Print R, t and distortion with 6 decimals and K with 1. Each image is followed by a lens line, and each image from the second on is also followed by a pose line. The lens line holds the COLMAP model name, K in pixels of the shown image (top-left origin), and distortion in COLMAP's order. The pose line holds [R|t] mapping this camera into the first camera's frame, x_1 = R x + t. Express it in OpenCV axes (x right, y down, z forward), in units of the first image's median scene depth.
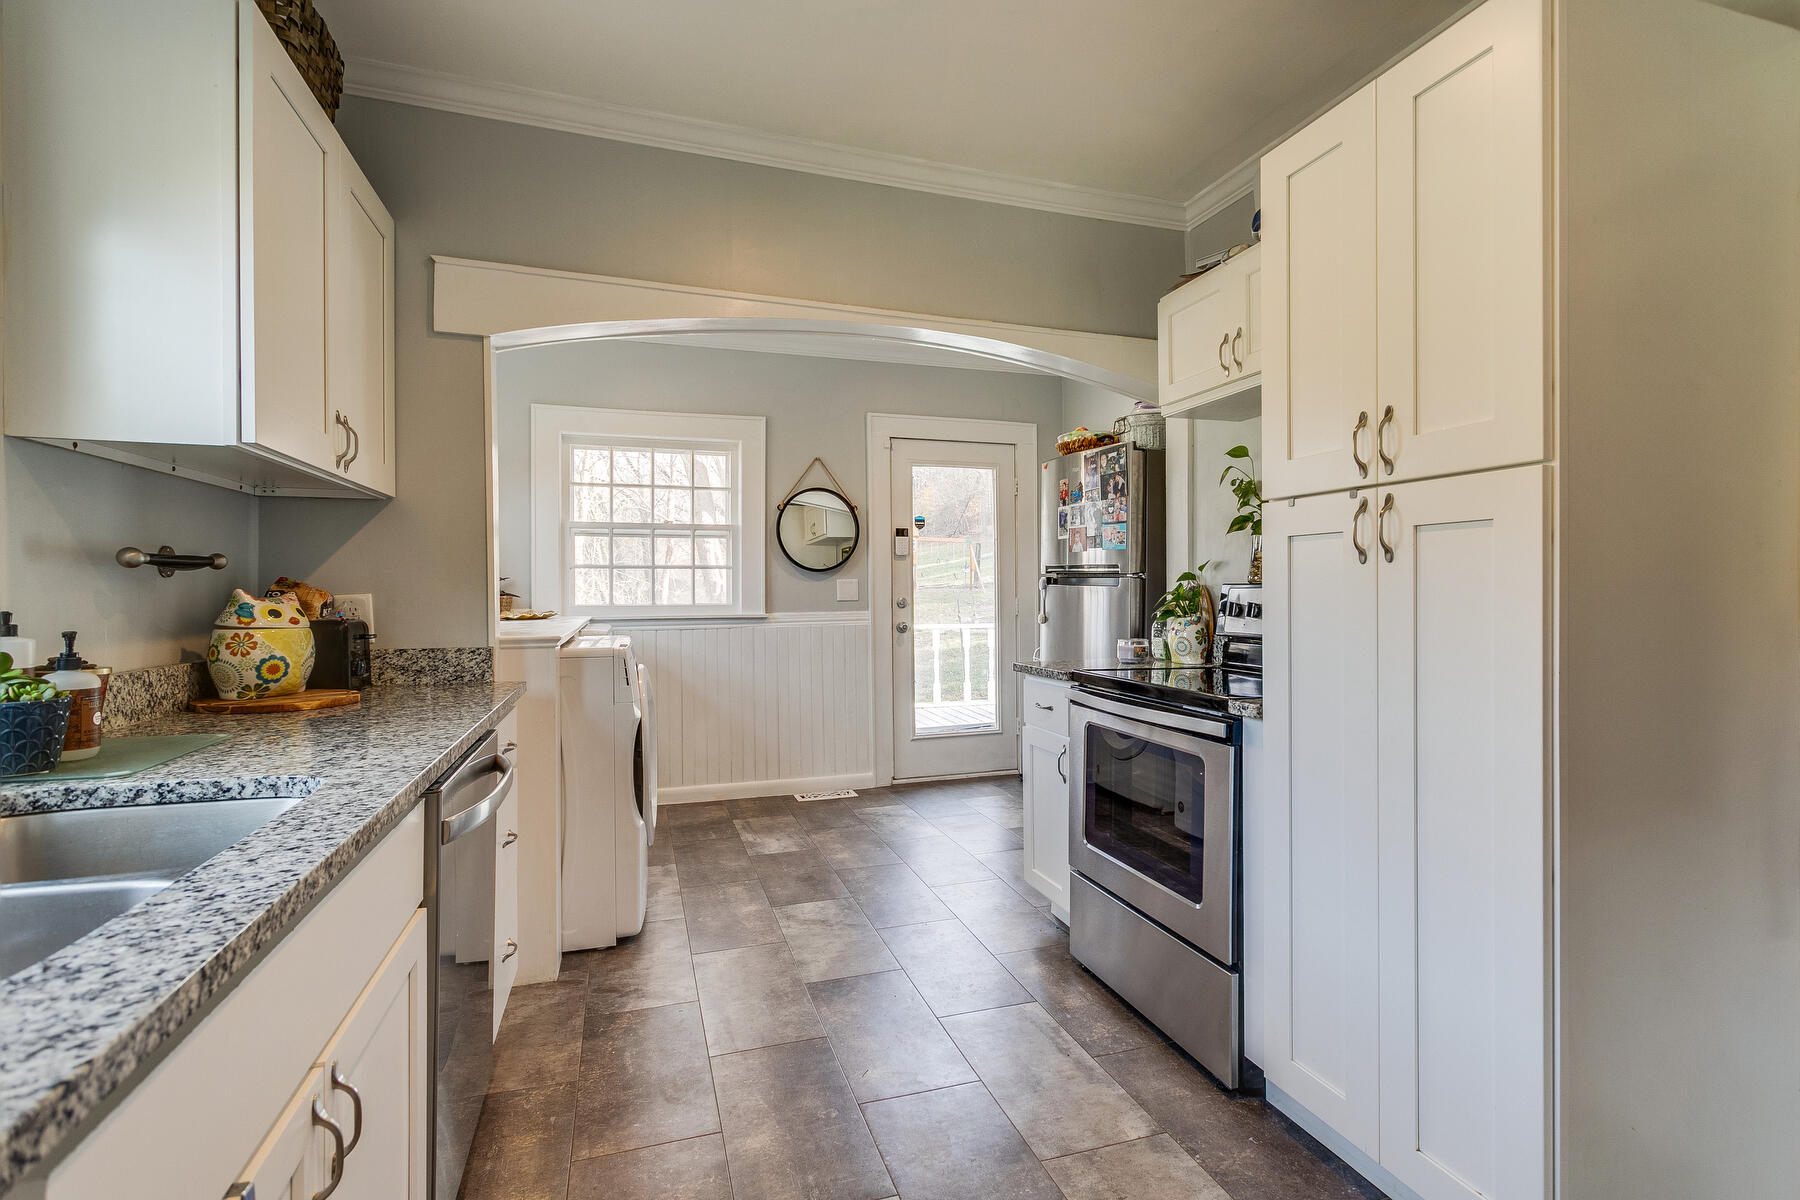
lens RADIAL K [[842.9, 0, 901.3], [0, 842.9, 595.2], [0, 0, 1]] dist [-0.000950, 0.003701]
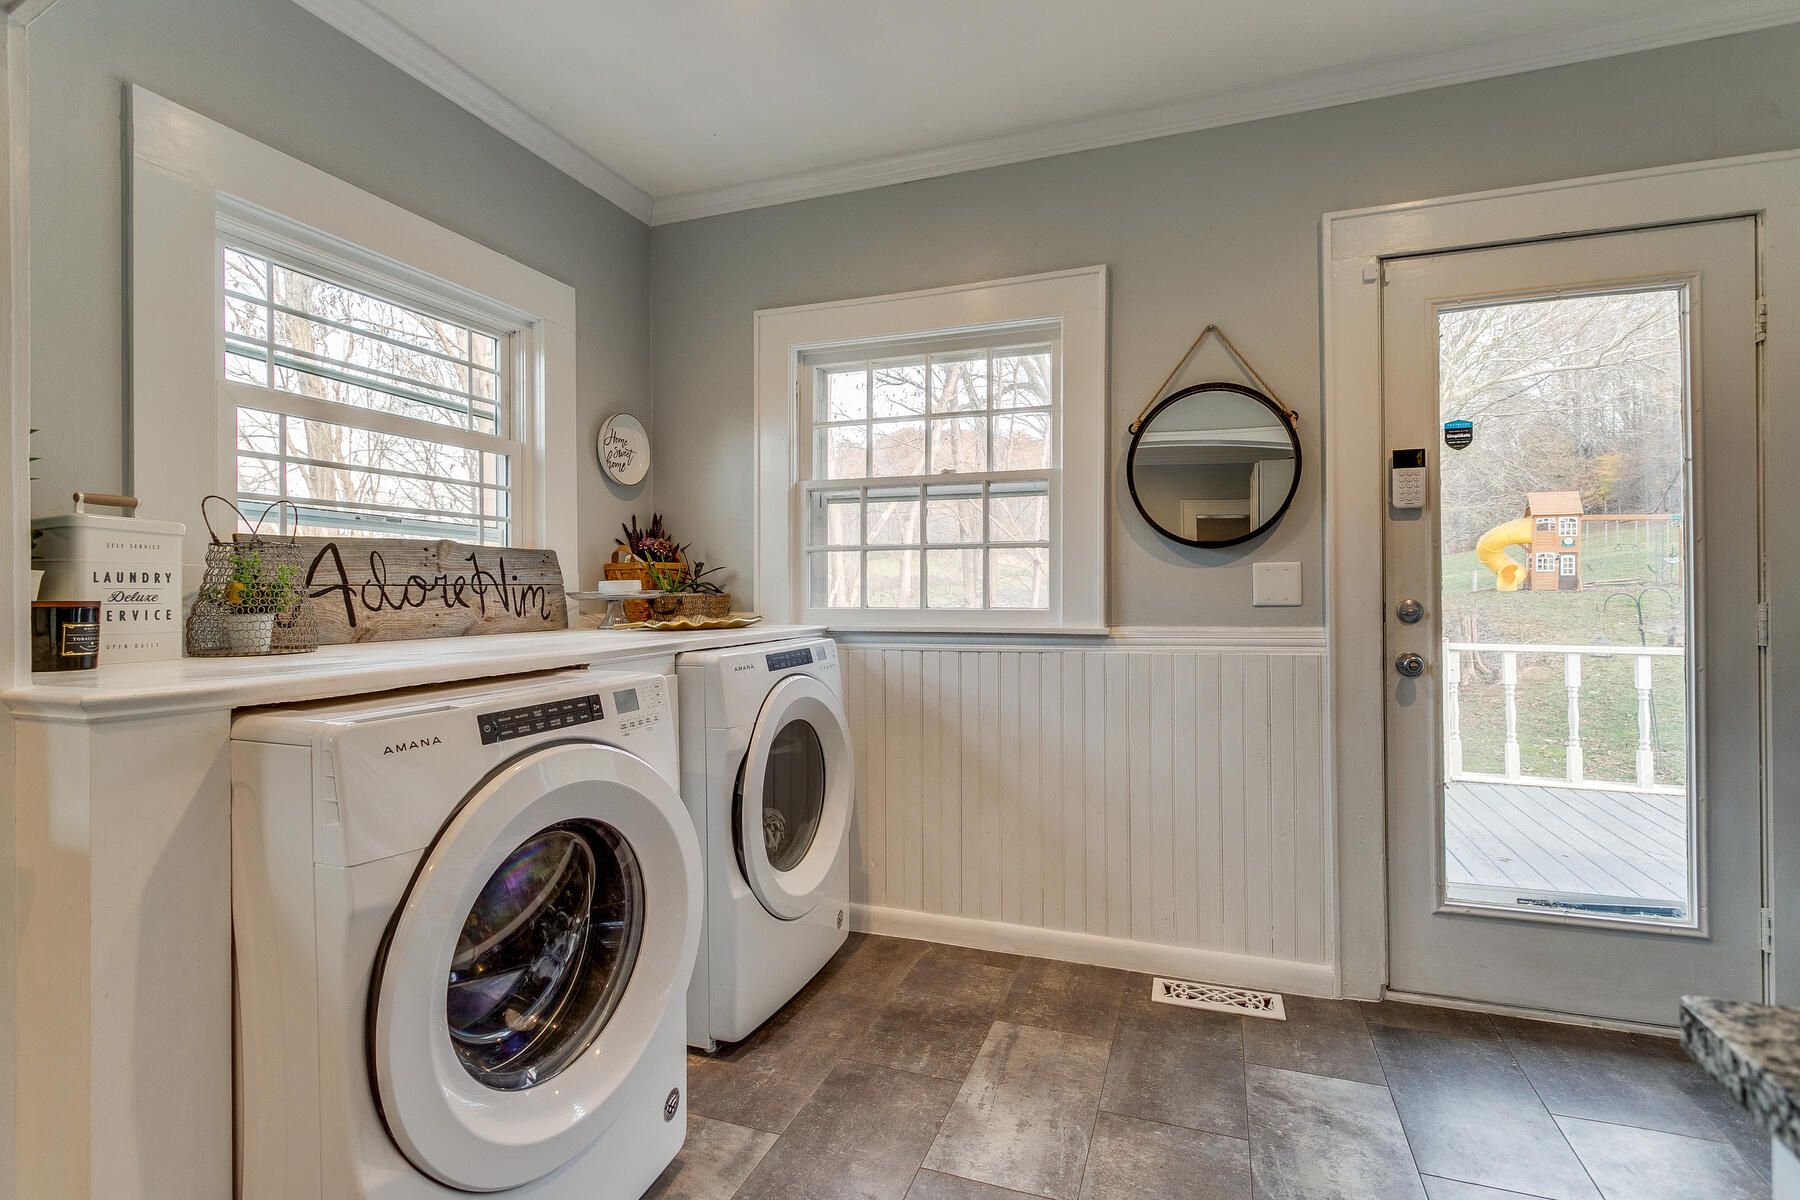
lens RADIAL K [[842.9, 0, 910.1], [0, 842.9, 595.0], [0, 0, 1]] dist [-0.000950, 0.003701]
pose [[0.792663, 0.004126, -0.609646, 0.069226], [-0.005647, 0.999984, -0.000574, 0.001710], [0.609634, 0.003897, 0.792674, 0.493111]]
